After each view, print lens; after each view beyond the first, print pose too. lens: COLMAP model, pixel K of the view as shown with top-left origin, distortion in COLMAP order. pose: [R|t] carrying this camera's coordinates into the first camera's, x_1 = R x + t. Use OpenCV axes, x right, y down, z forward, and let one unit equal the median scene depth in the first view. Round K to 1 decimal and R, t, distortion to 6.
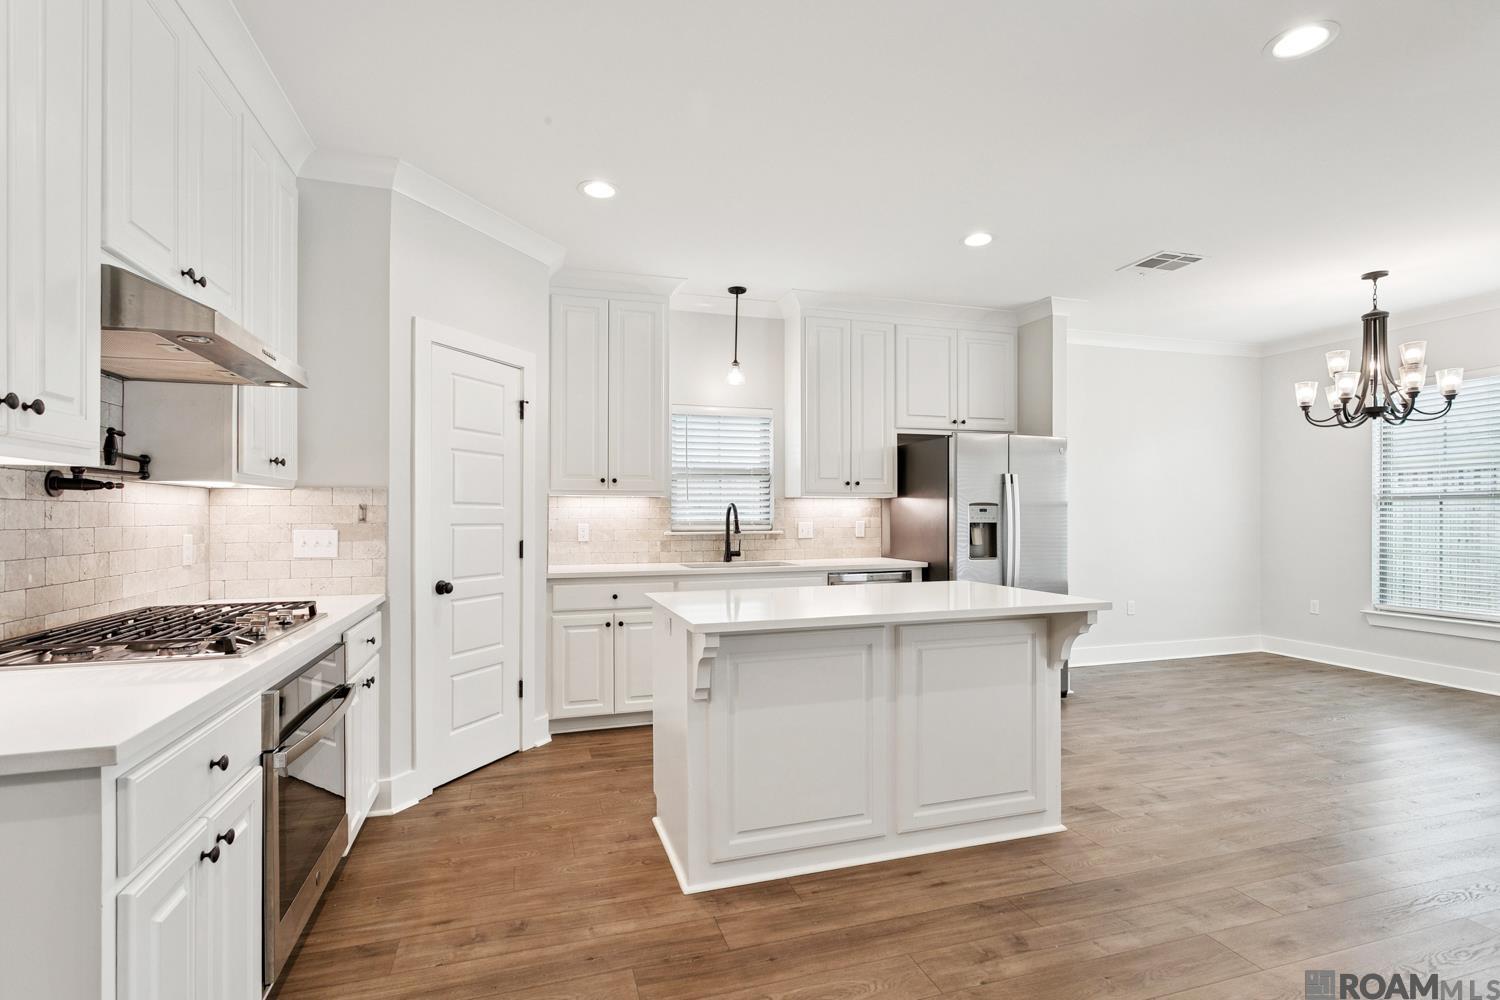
lens RADIAL K [[715.2, 0, 742.2], [0, 715.2, 518.3], [0, 0, 1]] dist [0.002177, 0.001242]
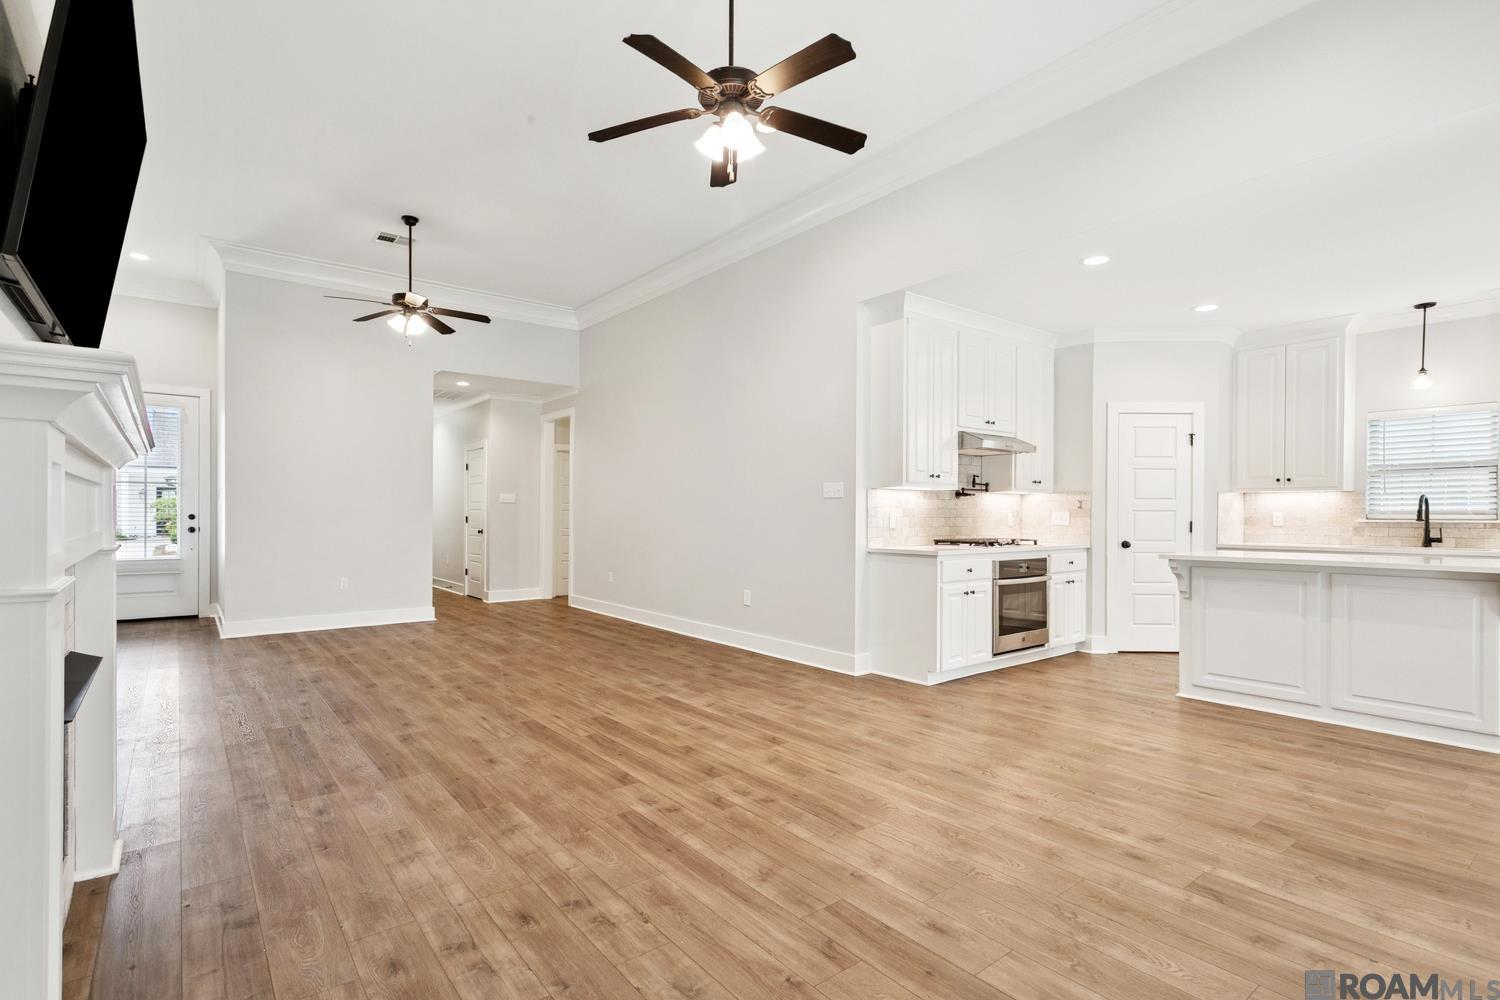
lens RADIAL K [[715.2, 0, 742.2], [0, 715.2, 518.3], [0, 0, 1]] dist [0.002177, 0.001242]
pose [[0.356397, 0.008613, -0.934295, 0.855456], [-0.007875, 0.999950, 0.006214, 0.023005], [0.934301, 0.005143, 0.356447, -0.524520]]
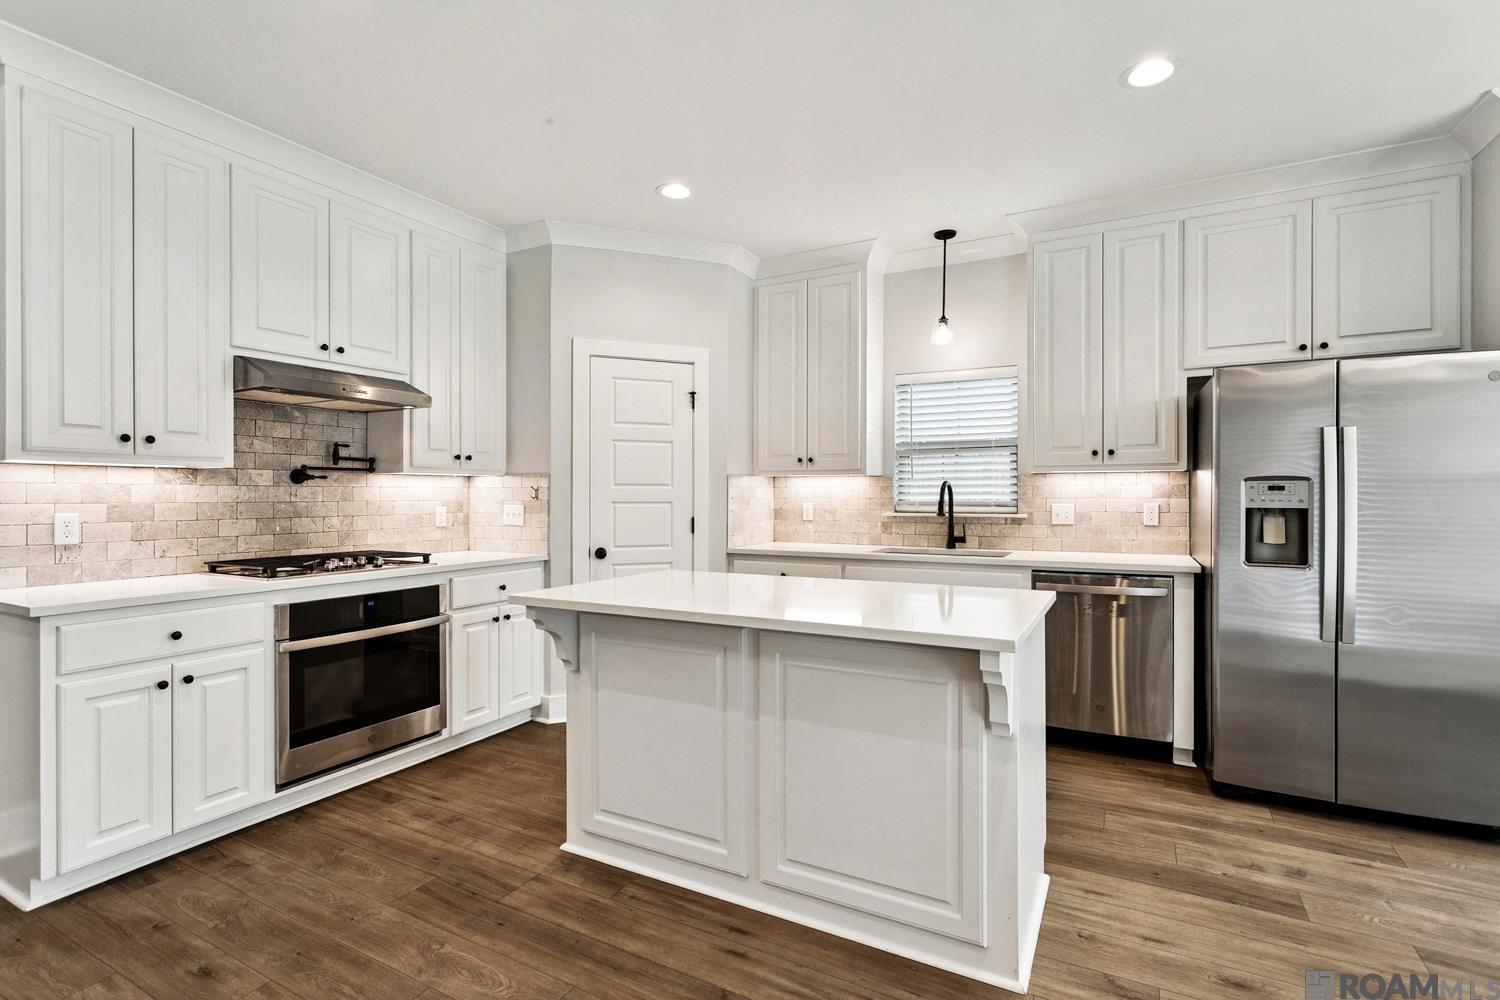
lens RADIAL K [[704.8, 0, 743.9], [0, 704.8, 497.7], [0, 0, 1]] dist [0.000169, 0.000328]
pose [[0.695773, 0.005320, -0.718242, 0.557651], [-0.004397, 0.999985, 0.003147, -0.003198], [0.718248, 0.000968, 0.695786, 0.297865]]
